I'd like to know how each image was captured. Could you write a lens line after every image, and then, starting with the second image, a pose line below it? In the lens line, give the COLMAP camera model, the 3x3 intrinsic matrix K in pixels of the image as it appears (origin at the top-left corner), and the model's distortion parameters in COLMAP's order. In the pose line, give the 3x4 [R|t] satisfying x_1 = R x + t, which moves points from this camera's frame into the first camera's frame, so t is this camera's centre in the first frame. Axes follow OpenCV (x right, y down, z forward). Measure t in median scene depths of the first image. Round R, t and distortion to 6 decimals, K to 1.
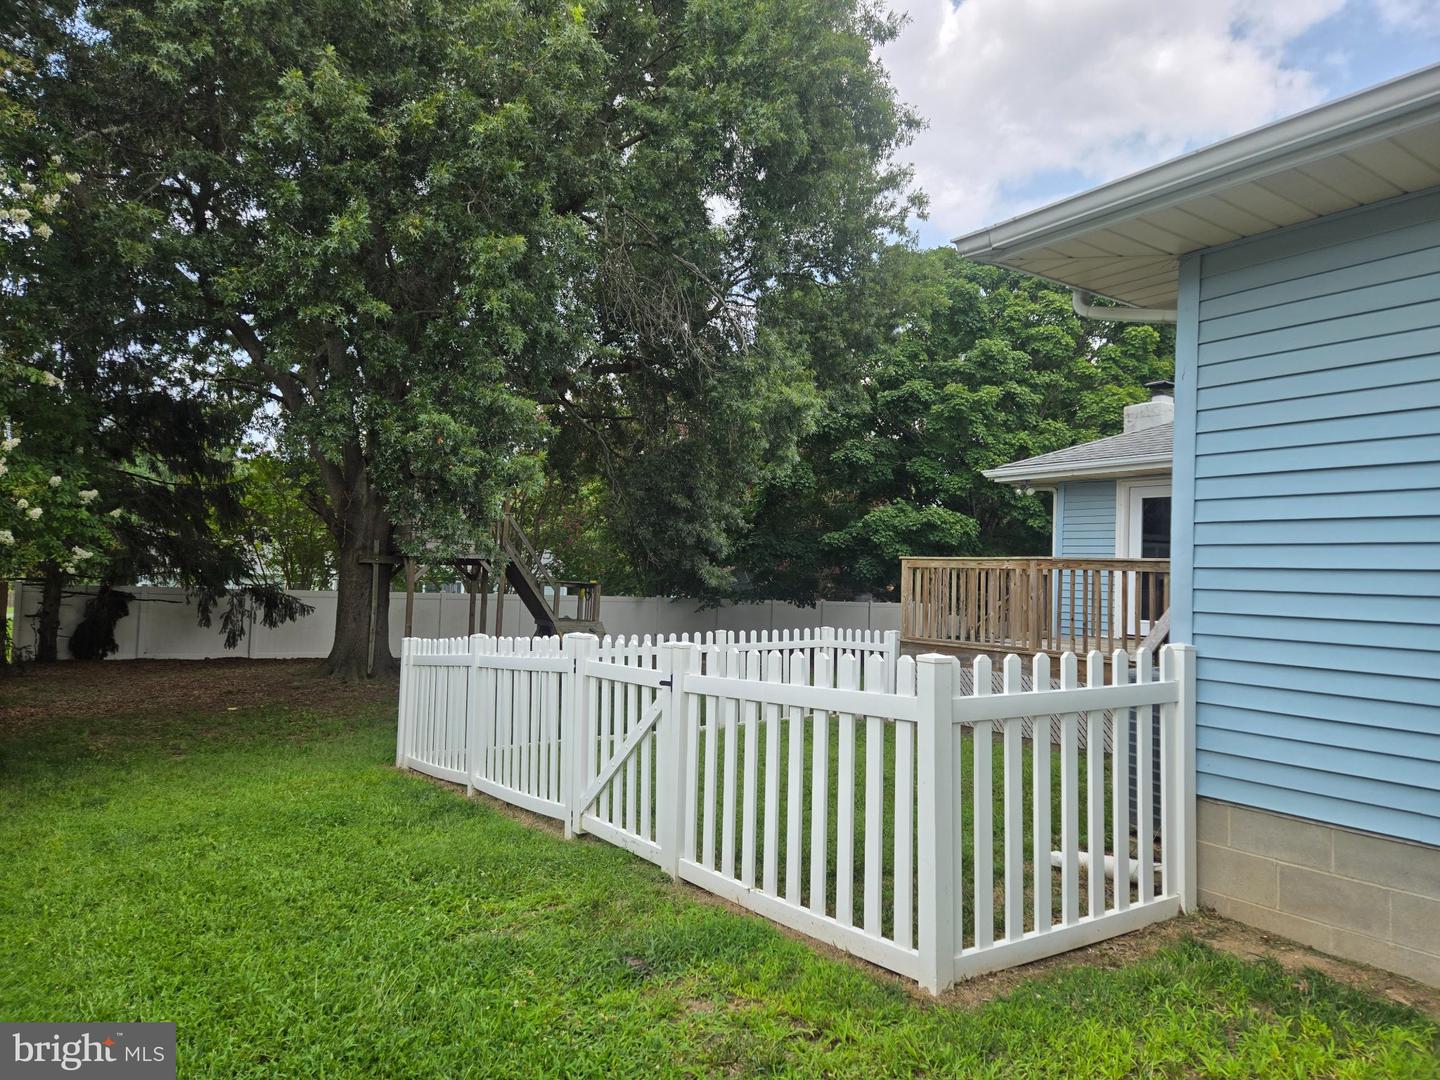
lens RADIAL K [[950.4, 0, 720.0], [0, 950.4, 540.0], [0, 0, 1]] dist [0.039967, -0.000189]
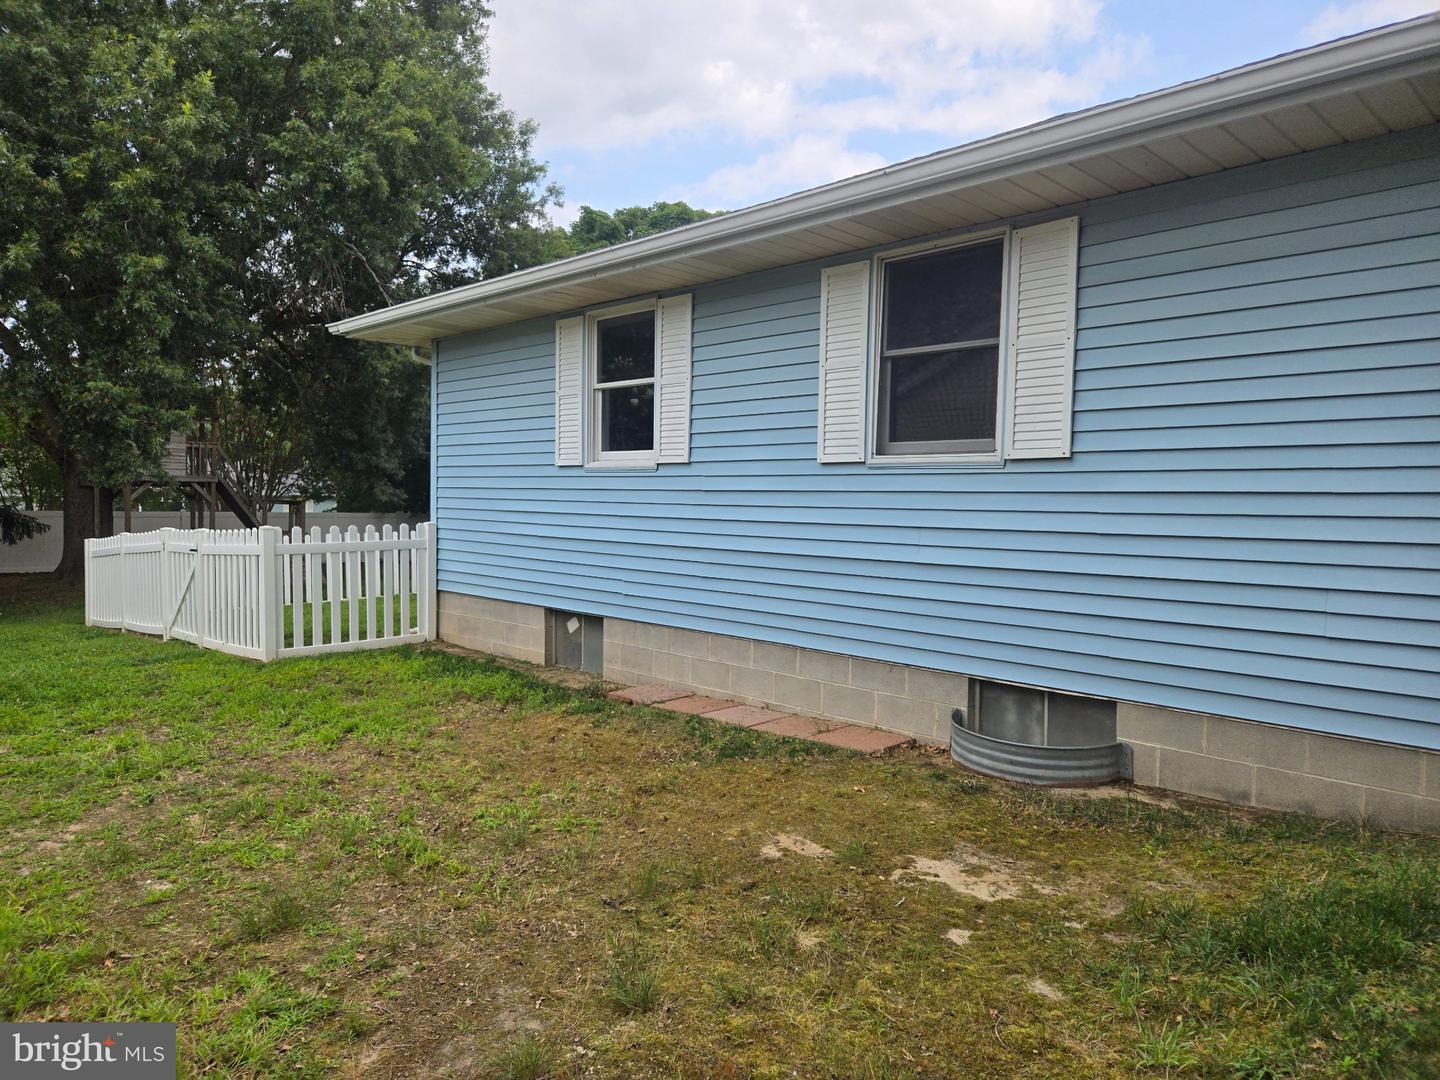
lens RADIAL K [[966.3, 0, 711.8], [0, 966.3, 541.8], [0, 0, 1]] dist [0.041717, -0.035548]
pose [[0.985854, -0.020962, 0.166291, 0.335172], [0.006122, 0.995990, 0.089255, -0.018113], [-0.167495, -0.086974, 0.982029, -0.573226]]
